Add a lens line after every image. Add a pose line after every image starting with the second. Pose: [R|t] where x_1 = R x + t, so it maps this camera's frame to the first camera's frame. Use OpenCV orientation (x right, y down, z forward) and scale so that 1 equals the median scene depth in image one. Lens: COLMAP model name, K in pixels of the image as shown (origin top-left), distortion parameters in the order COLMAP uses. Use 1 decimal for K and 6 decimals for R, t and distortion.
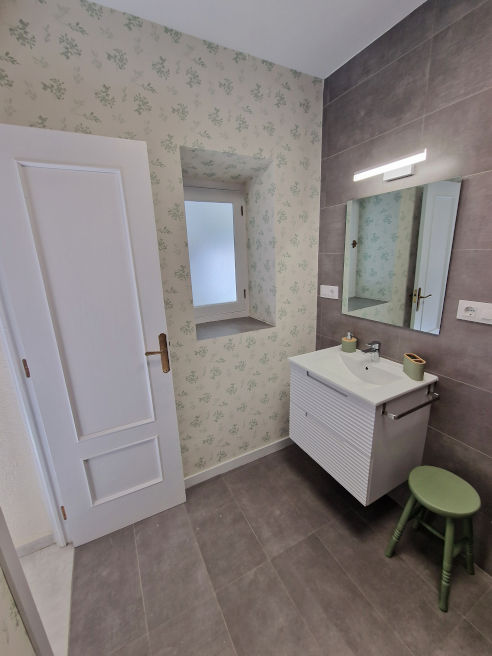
lens RADIAL K [[270.4, 0, 243.6], [0, 270.4, 323.5], [0, 0, 1]] dist [0.002331, -0.002899]
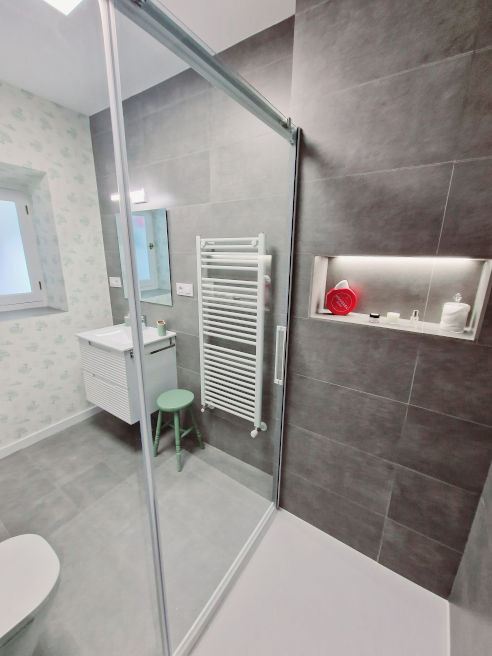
lens RADIAL K [[270.4, 0, 246.9], [0, 270.4, 322.9], [0, 0, 1]] dist [0.002331, -0.002899]
pose [[0.875543, -0.076662, 0.477019, 0.290868], [0.079005, 0.996759, 0.015179, 0.130049], [-0.476636, 0.024397, 0.878762, -0.508610]]
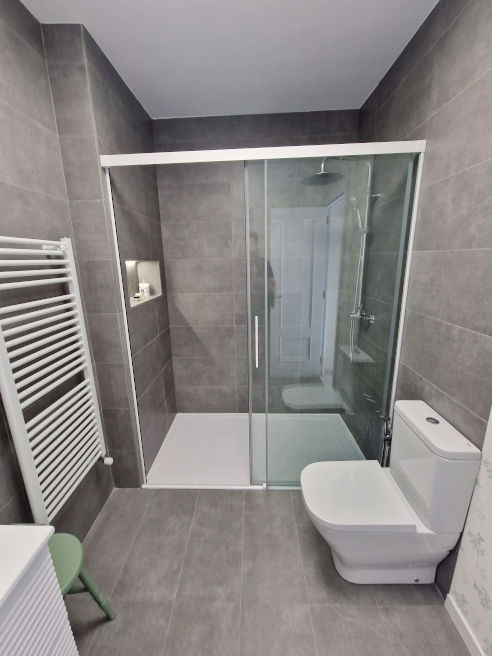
lens RADIAL K [[270.4, 0, 242.2], [0, 270.4, 323.8], [0, 0, 1]] dist [0.002331, -0.002899]
pose [[-0.867967, -0.058545, 0.493159, -0.077428], [0.176916, 0.891428, 0.417200, -0.178280], [-0.464041, 0.449364, -0.763373, 0.785374]]
